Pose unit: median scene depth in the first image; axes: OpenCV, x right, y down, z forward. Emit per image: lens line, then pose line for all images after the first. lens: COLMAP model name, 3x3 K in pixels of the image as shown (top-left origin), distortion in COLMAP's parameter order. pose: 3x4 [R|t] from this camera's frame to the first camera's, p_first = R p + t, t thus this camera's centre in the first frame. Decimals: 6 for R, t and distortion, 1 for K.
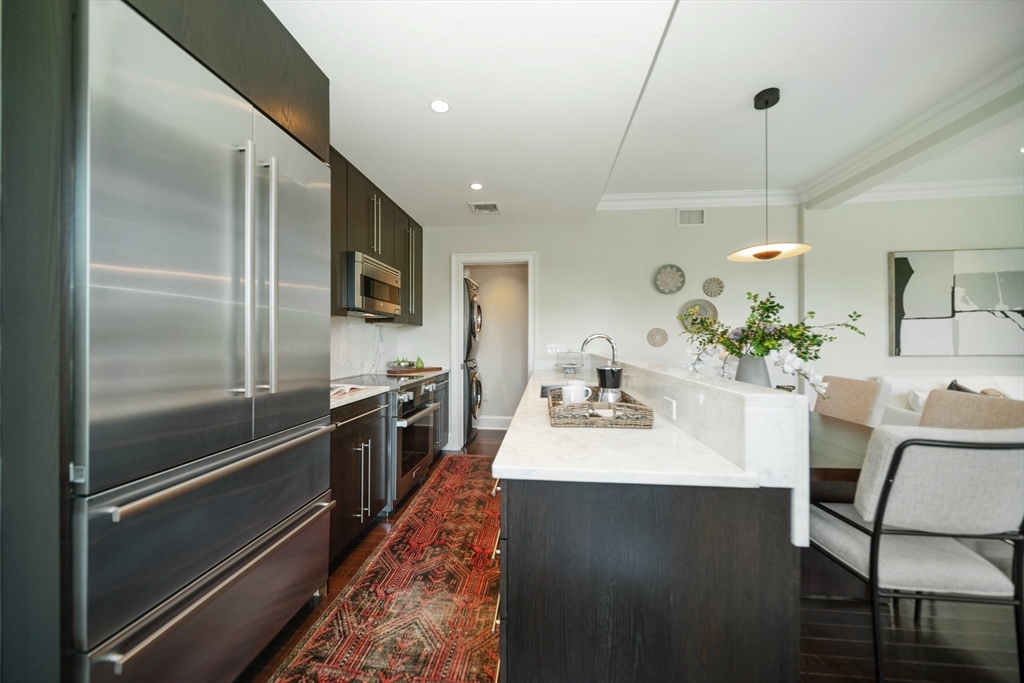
lens RADIAL K [[360.7, 0, 512.0], [0, 360.7, 341.5], [0, 0, 1]] dist [0.000112, 0.000009]
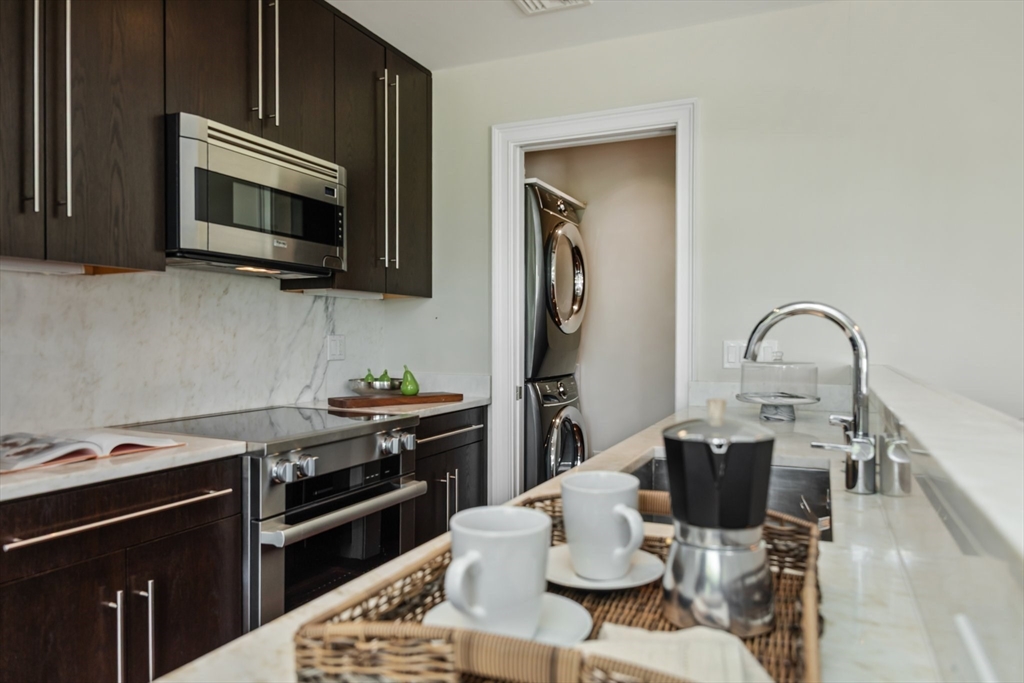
lens RADIAL K [[697.2, 0, 512.0], [0, 697.2, 341.5], [0, 0, 1]] dist [0.001746, -0.000484]
pose [[0.946444, 0.000894, -0.322868, 0.125356], [0.000268, 0.999994, 0.003555, 0.007264], [0.322869, -0.003451, 0.946437, 0.243461]]
